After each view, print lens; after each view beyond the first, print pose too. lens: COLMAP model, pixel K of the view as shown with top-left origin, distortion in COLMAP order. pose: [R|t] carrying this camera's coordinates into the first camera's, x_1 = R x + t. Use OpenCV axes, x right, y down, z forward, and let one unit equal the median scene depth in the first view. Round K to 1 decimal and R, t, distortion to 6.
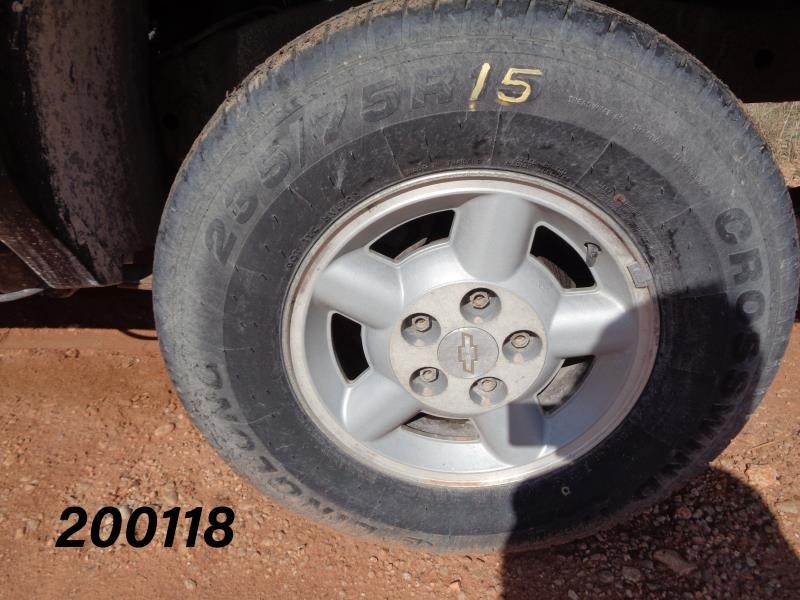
lens RADIAL K [[585.8, 0, 401.6], [0, 585.8, 298.1], [0, 0, 1]] dist [0.006671, -0.010223]
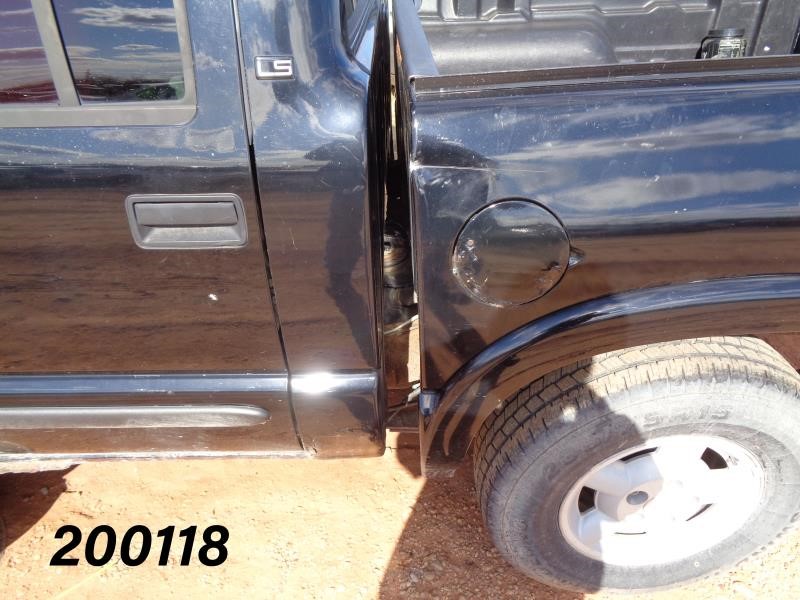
lens RADIAL K [[585.8, 0, 398.4], [0, 585.8, 301.8], [0, 0, 1]] dist [0.006671, -0.010223]
pose [[0.997538, -0.030590, 0.063108, -0.979436], [0.023556, 0.993725, 0.109344, -0.935601], [-0.066057, -0.107588, 0.991999, -0.864012]]
